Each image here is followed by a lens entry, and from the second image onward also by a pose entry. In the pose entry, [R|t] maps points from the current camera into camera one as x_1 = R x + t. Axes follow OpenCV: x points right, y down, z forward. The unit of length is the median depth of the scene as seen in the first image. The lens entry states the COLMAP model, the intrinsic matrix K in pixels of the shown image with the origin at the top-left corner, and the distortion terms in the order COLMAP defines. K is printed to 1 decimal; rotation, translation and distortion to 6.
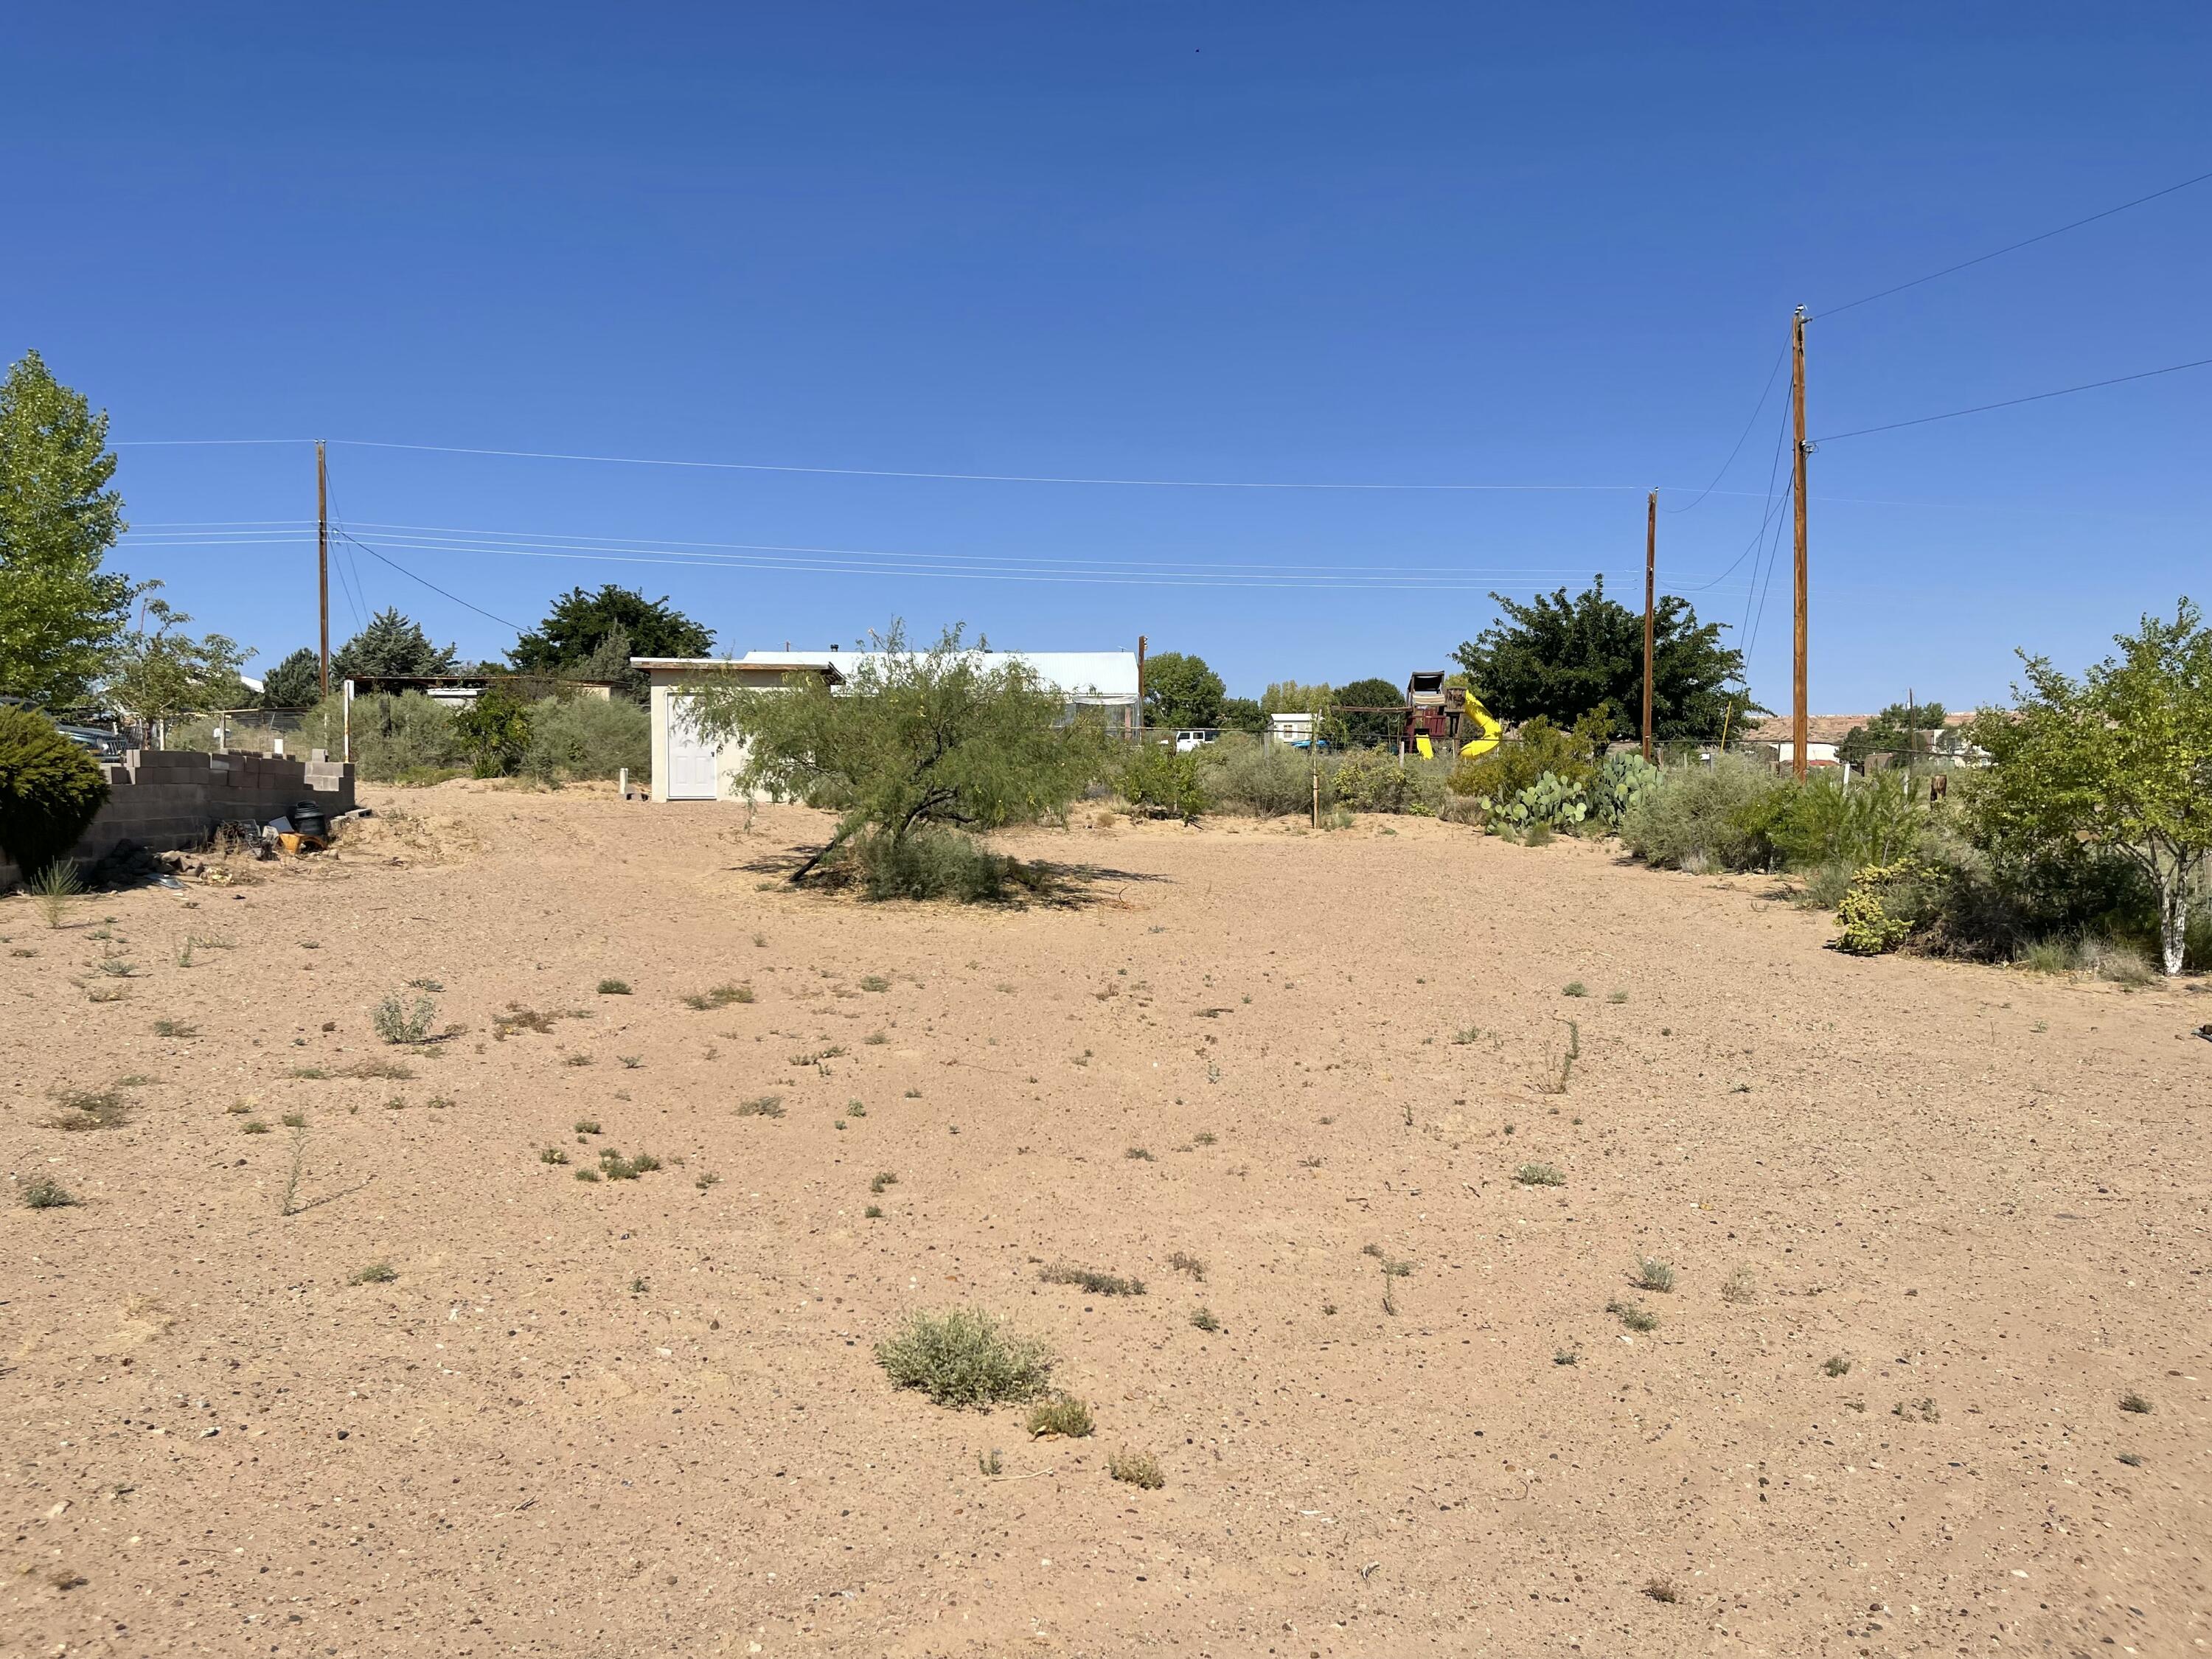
lens RADIAL K [[1652.9, 0, 1107.7], [0, 1652.9, 819.6], [0, 0, 1]] dist [0.046602, -0.072622]
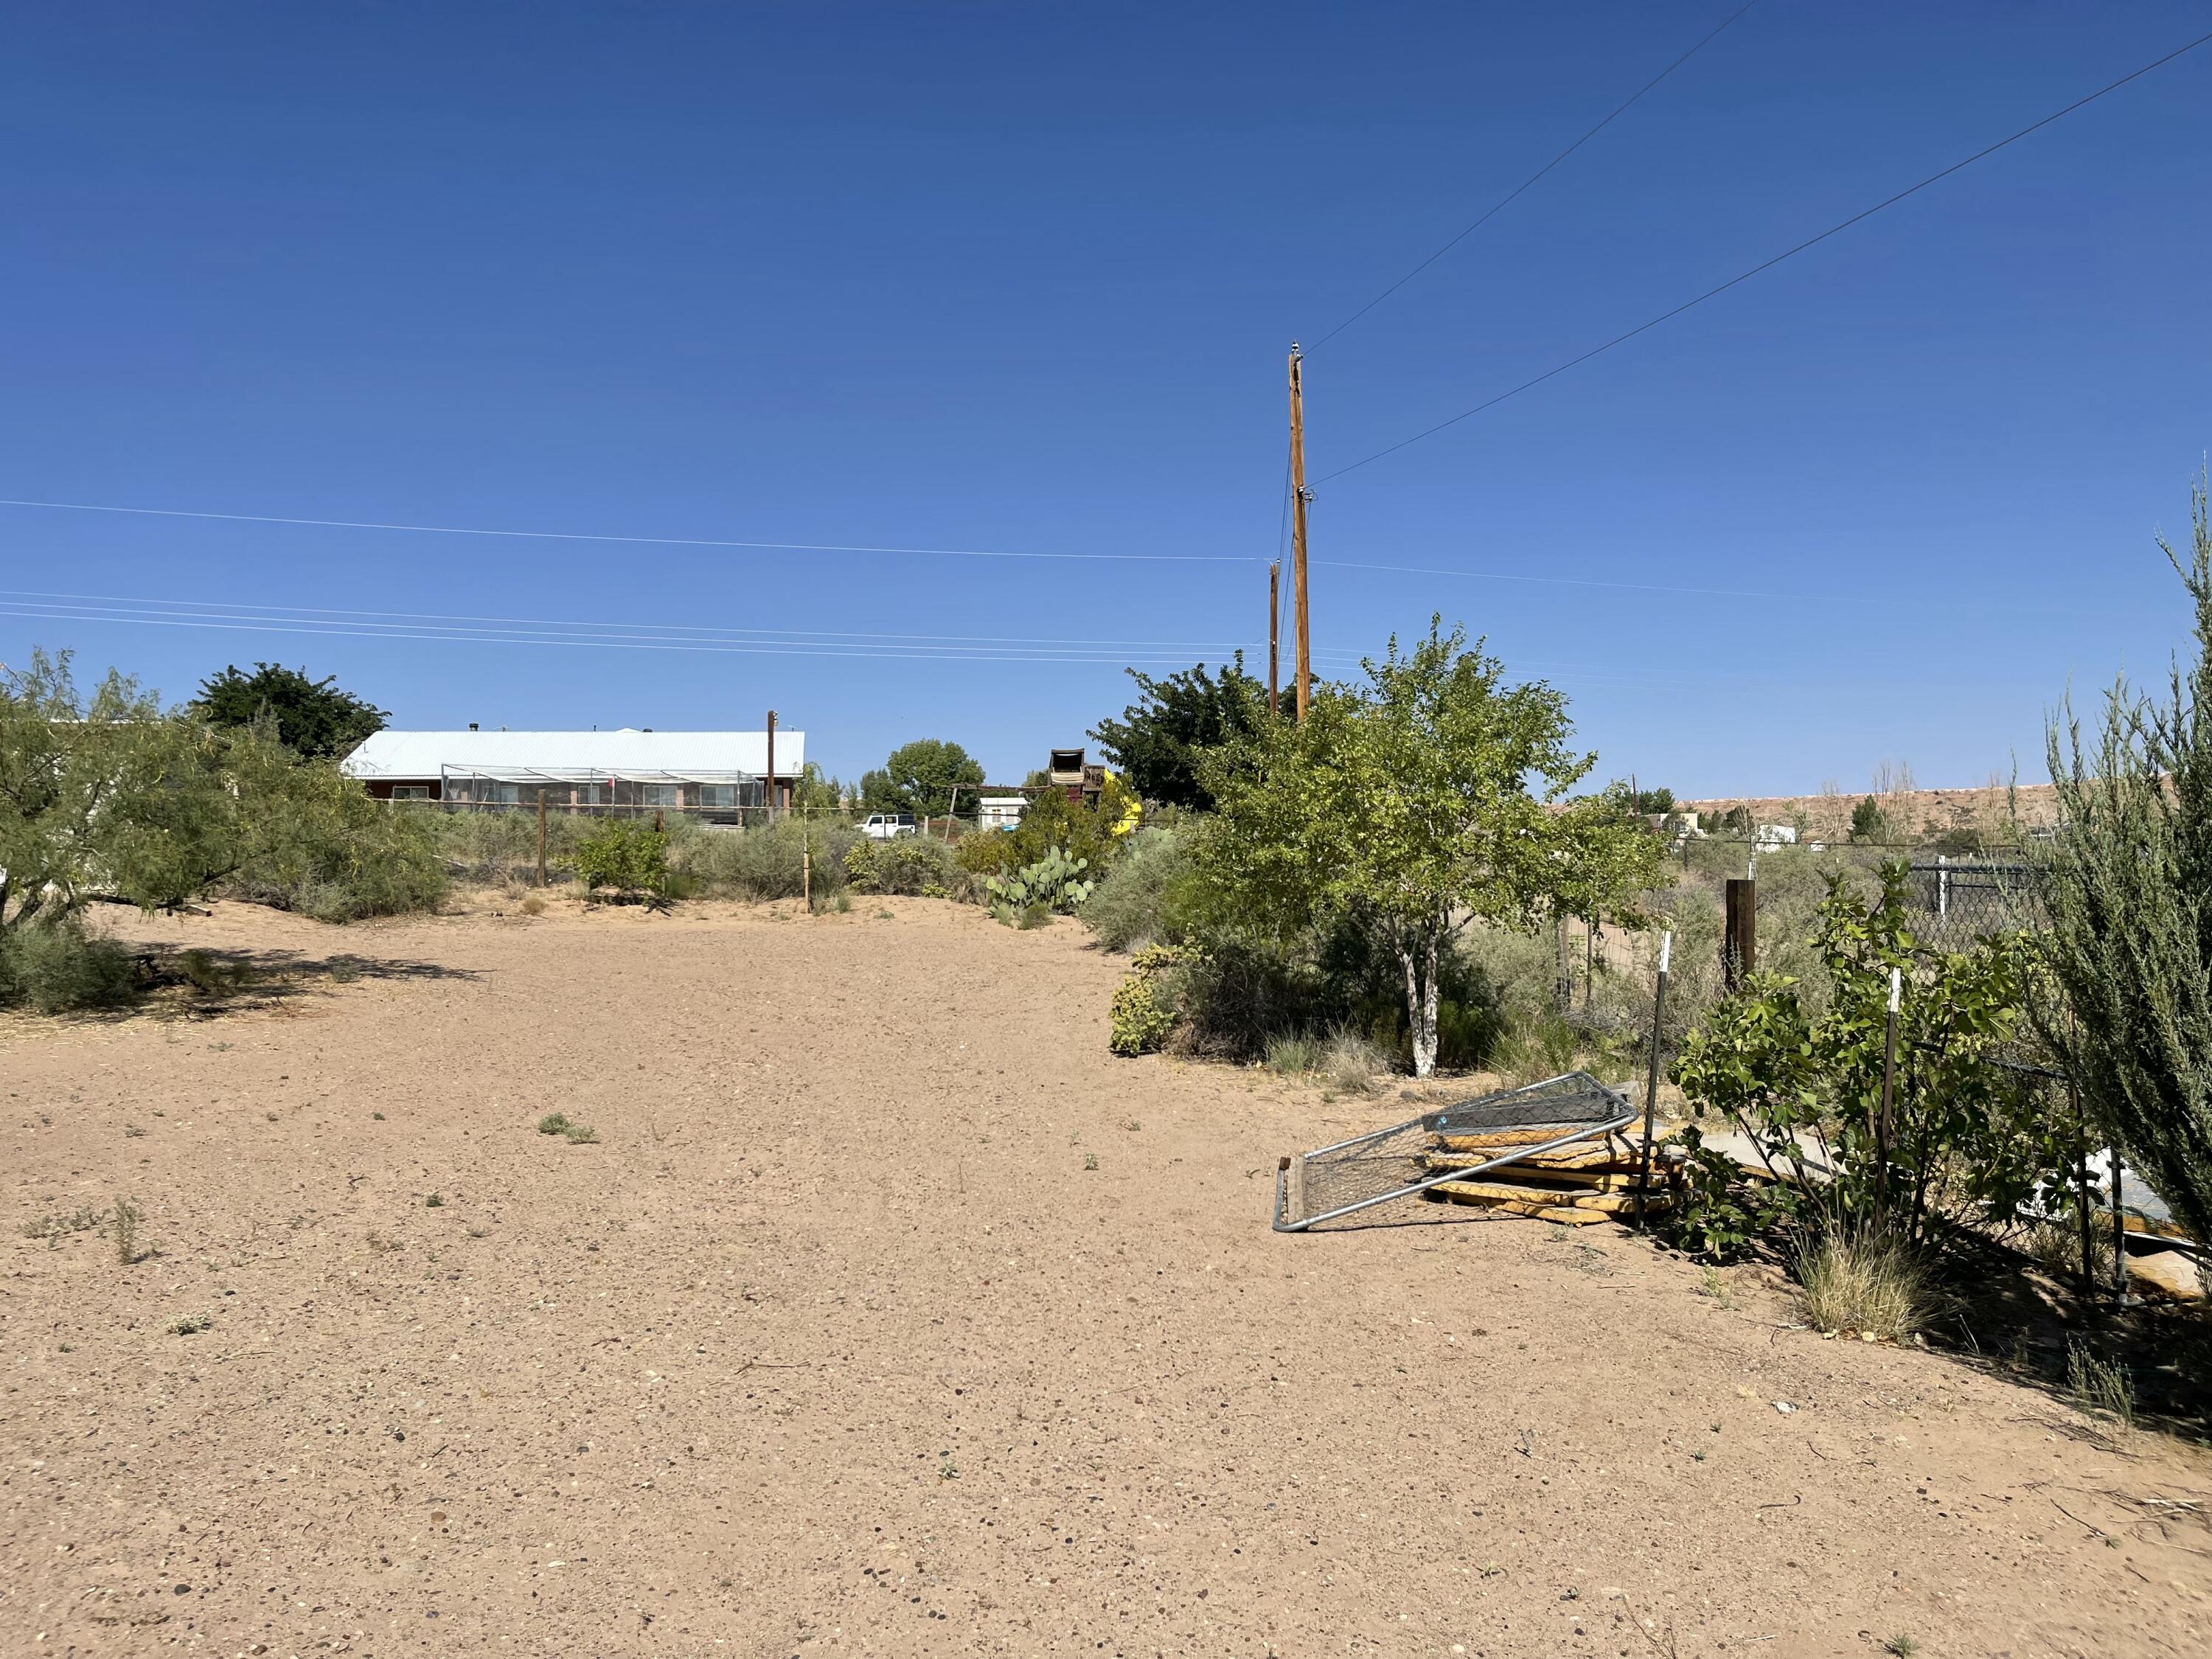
lens RADIAL K [[1652.9, 0, 1106.7], [0, 1652.9, 847.7], [0, 0, 1]] dist [0.046602, -0.072622]
pose [[0.990363, -0.009145, 0.138196, 0.157762], [0.014152, 0.999277, -0.035291, 0.003763], [-0.137774, 0.036907, 0.989776, 0.093361]]
